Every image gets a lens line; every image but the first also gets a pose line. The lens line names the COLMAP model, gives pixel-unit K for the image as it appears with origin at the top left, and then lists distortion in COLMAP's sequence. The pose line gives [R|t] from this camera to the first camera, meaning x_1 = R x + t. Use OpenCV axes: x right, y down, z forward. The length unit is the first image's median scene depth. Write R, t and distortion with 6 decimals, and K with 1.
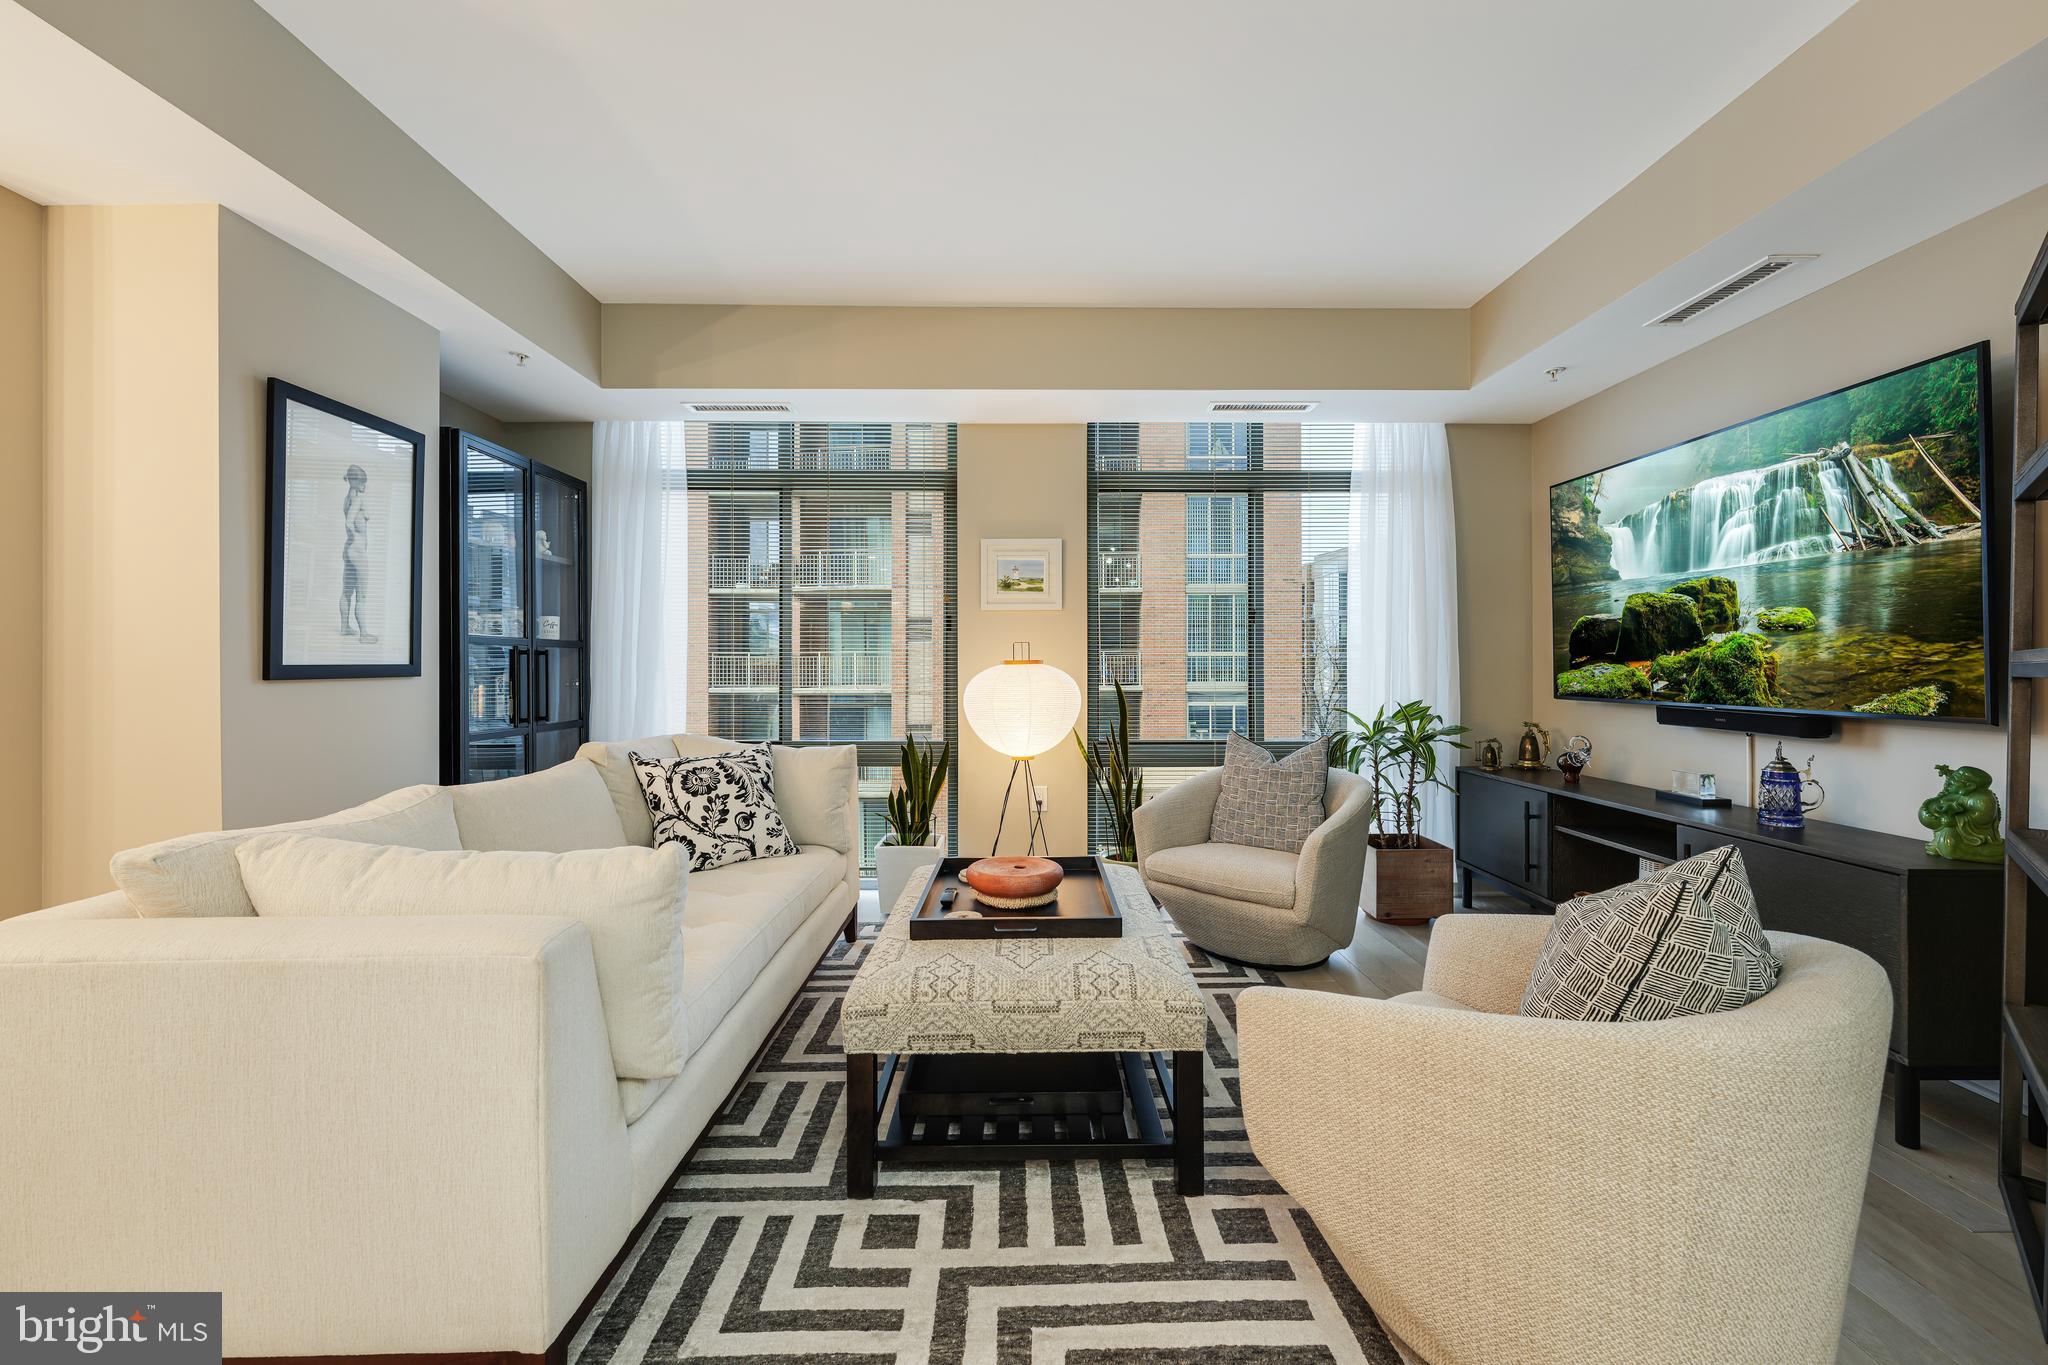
lens RADIAL K [[834.3, 0, 1038.9], [0, 834.3, 655.3], [0, 0, 1]] dist [-0.001209, 0.000543]
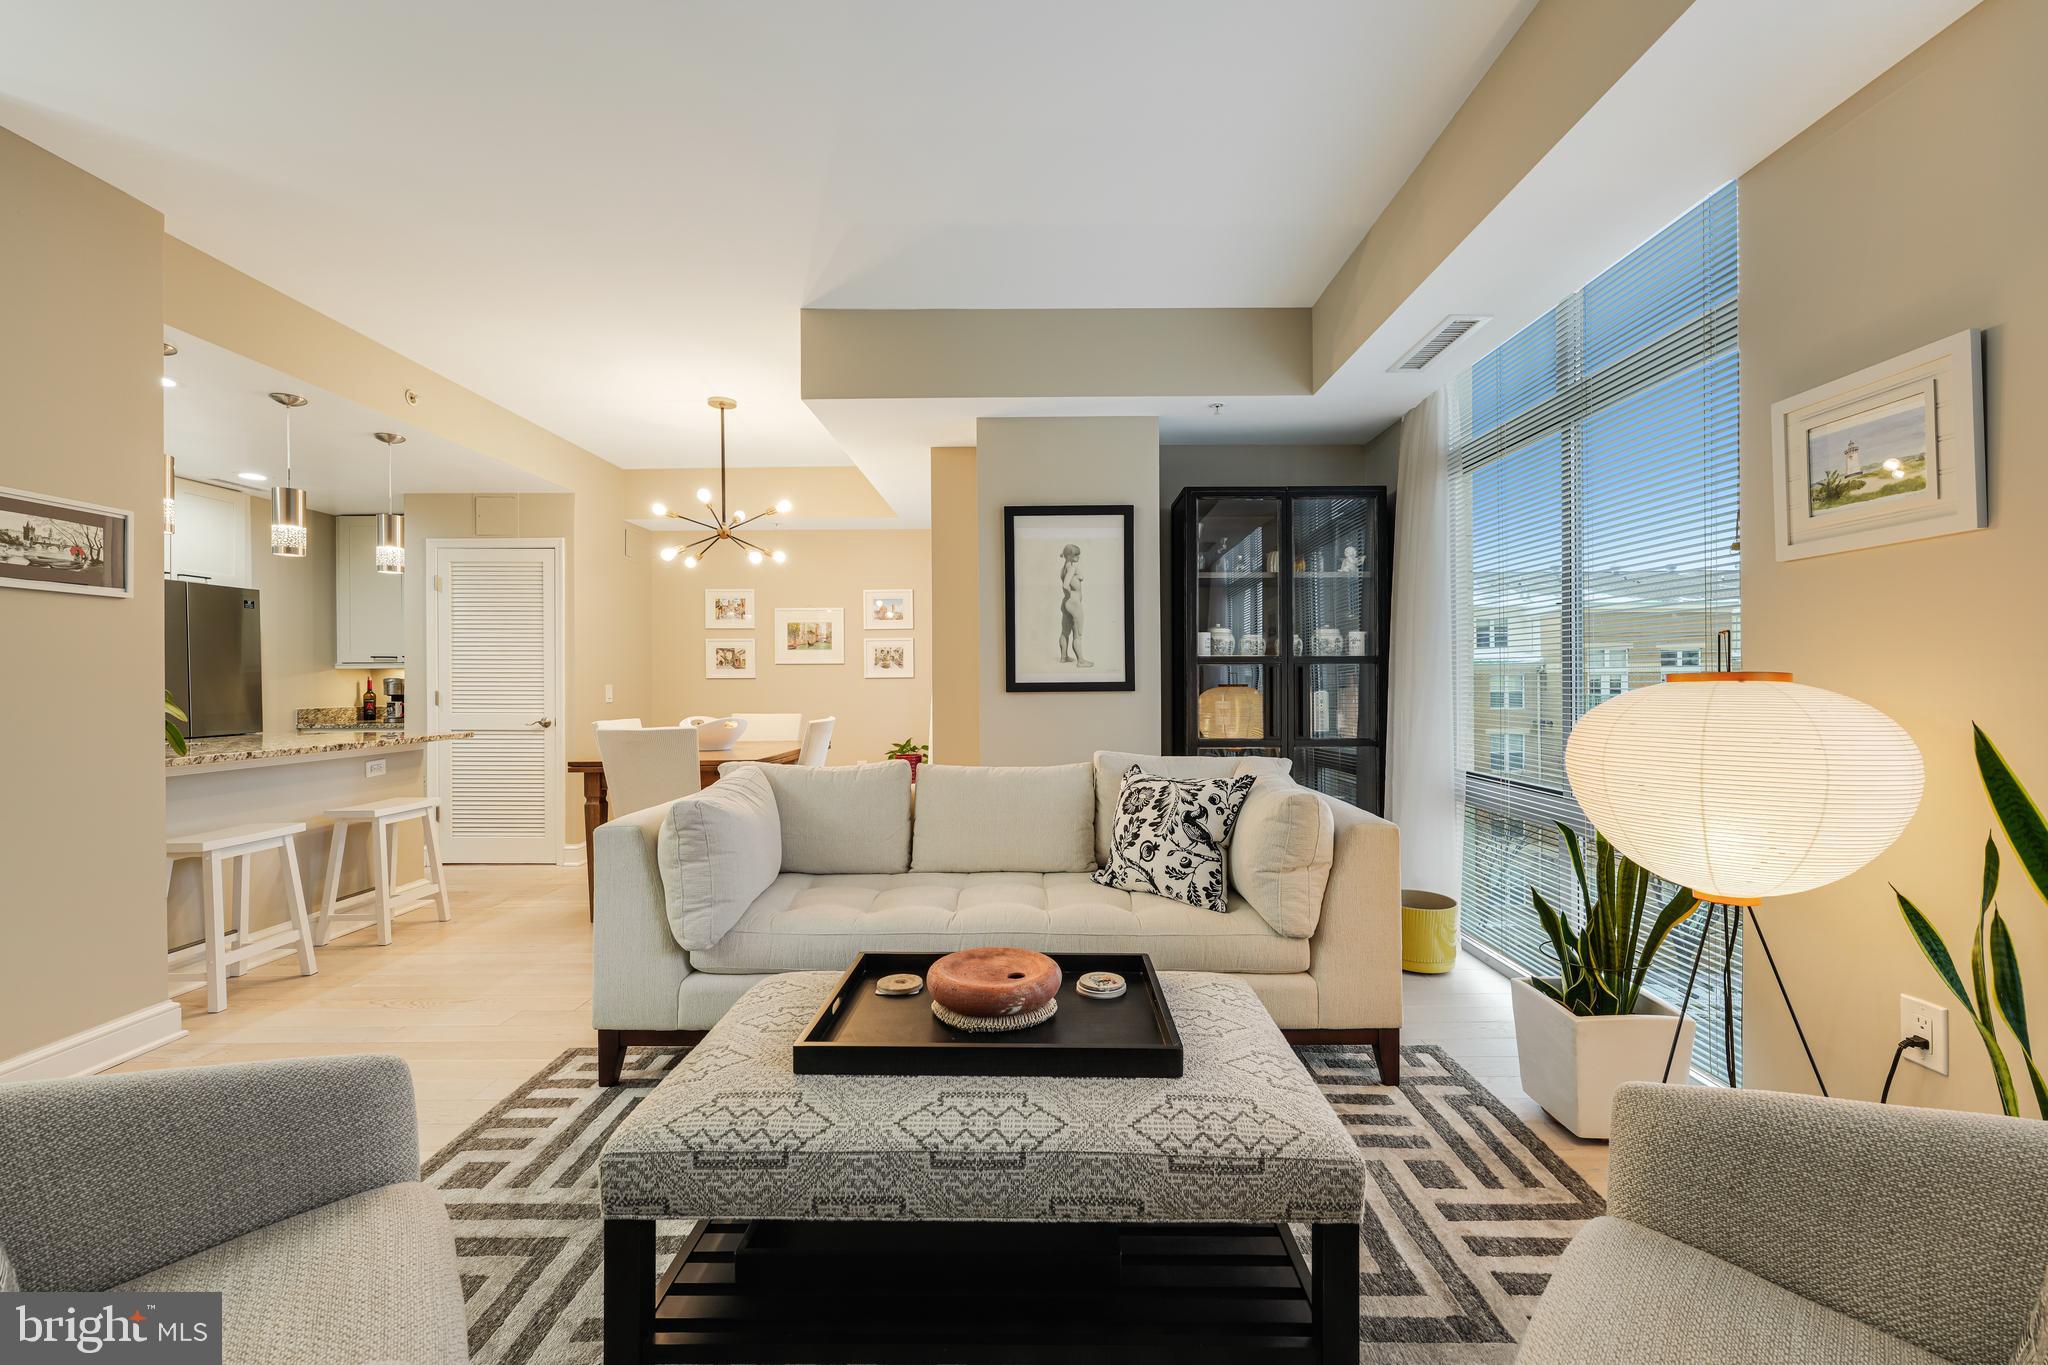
lens RADIAL K [[834.3, 0, 1042.8], [0, 834.3, 689.8], [0, 0, 1]] dist [-0.001209, 0.000543]
pose [[-0.020995, 0.012856, -0.999697, 0.567785], [0.015610, 0.999800, 0.012529, 0.004702], [0.999658, -0.015342, -0.021192, 0.881067]]
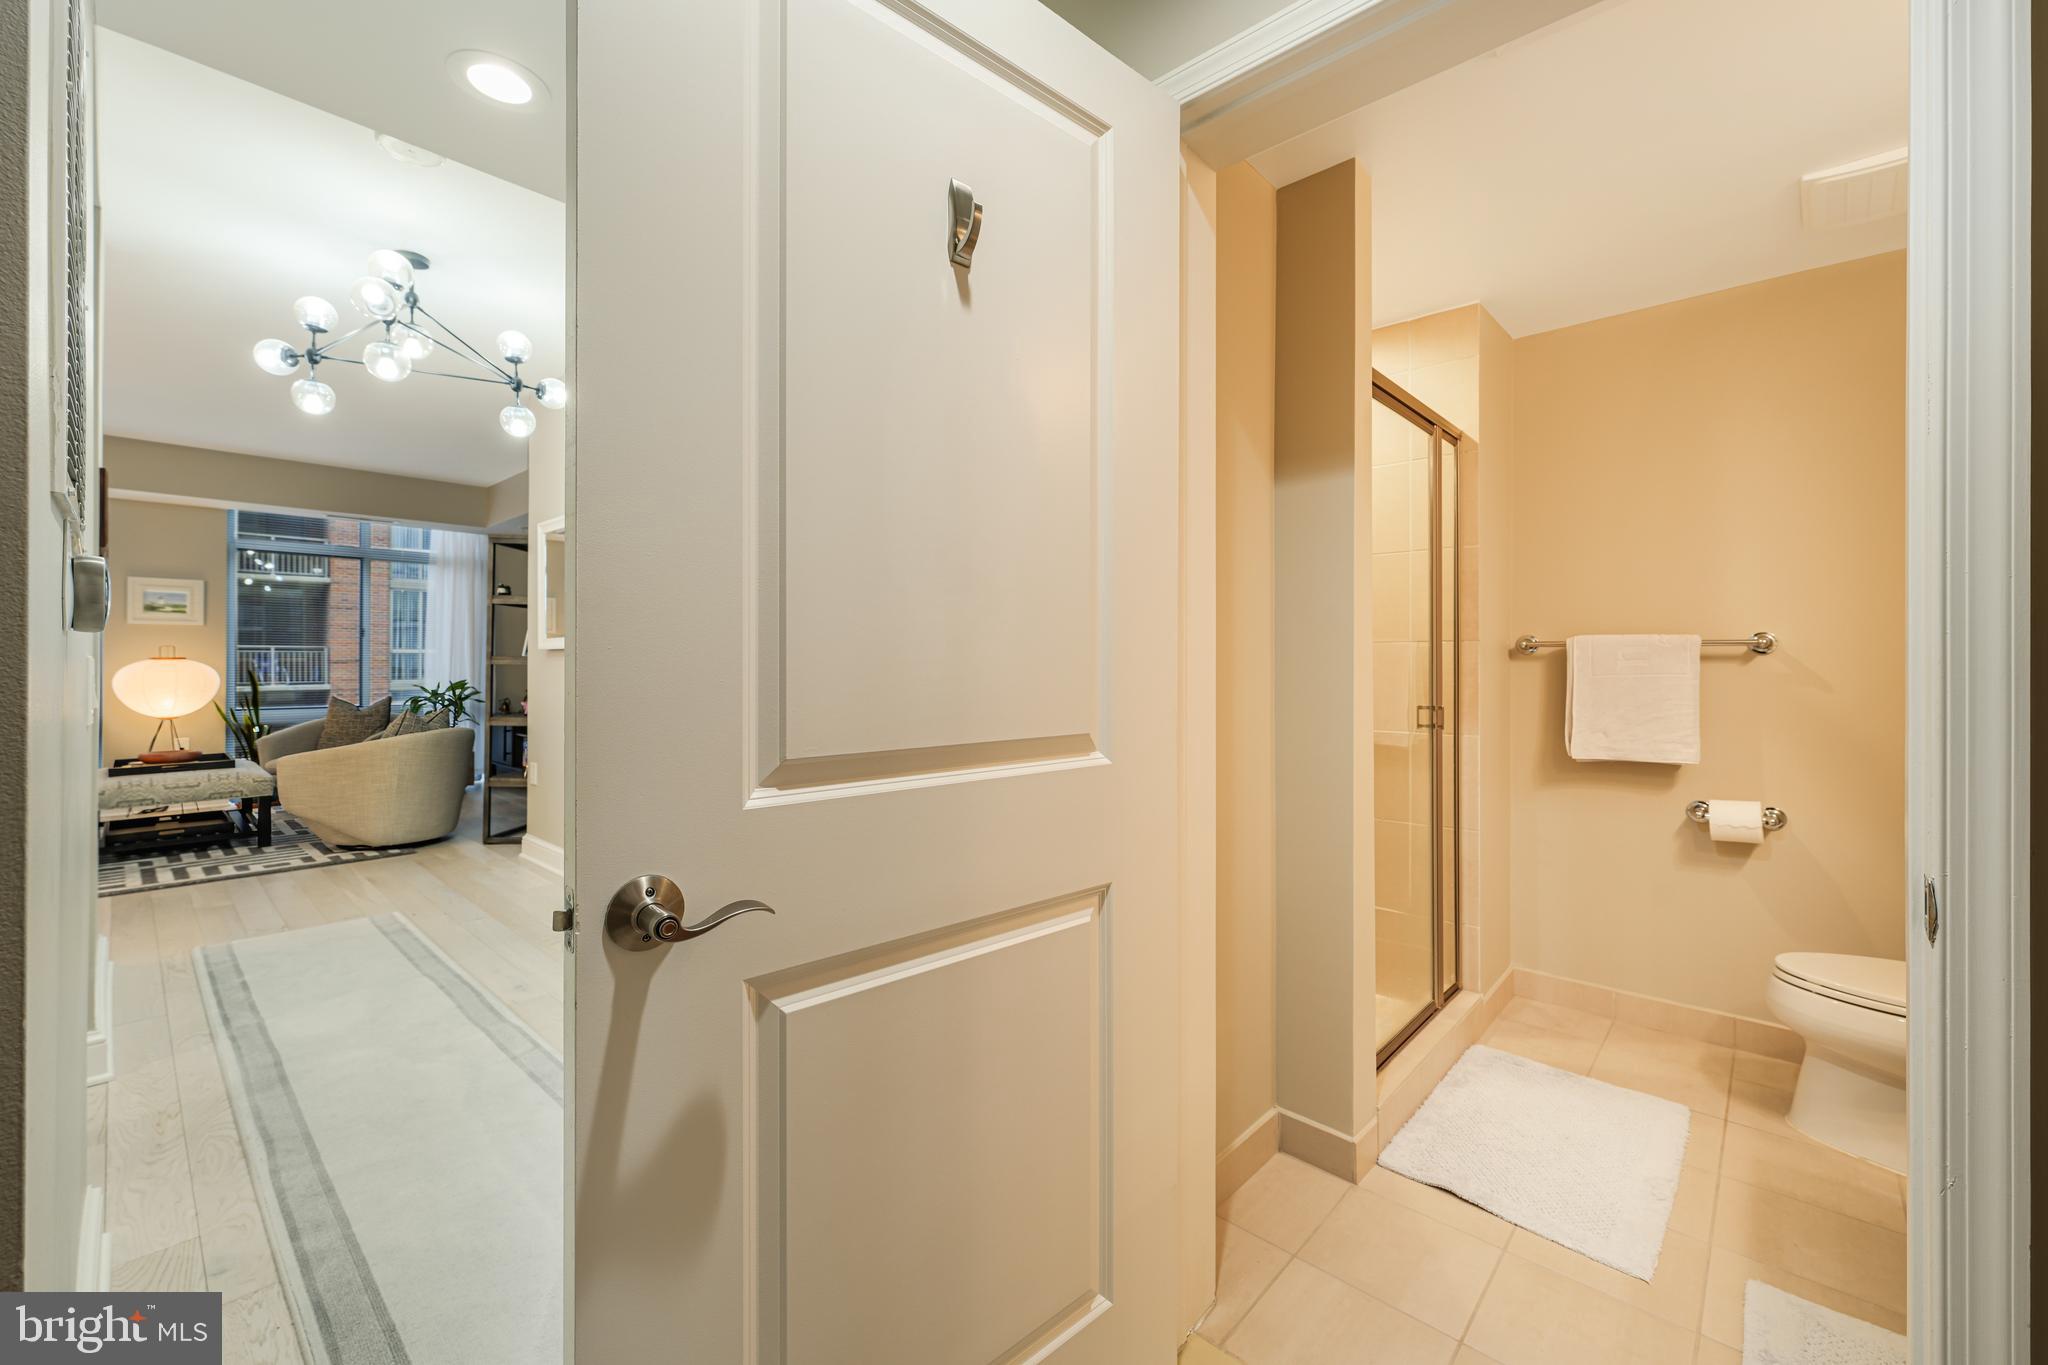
lens RADIAL K [[834.3, 0, 1054.2], [0, 834.3, 665.9], [0, 0, 1]] dist [-0.001209, 0.000543]
pose [[0.671581, 0.003620, 0.740922, -0.085084], [-0.012118, 0.999908, 0.006098, -0.010032], [-0.740832, -0.013073, 0.671564, -1.780739]]
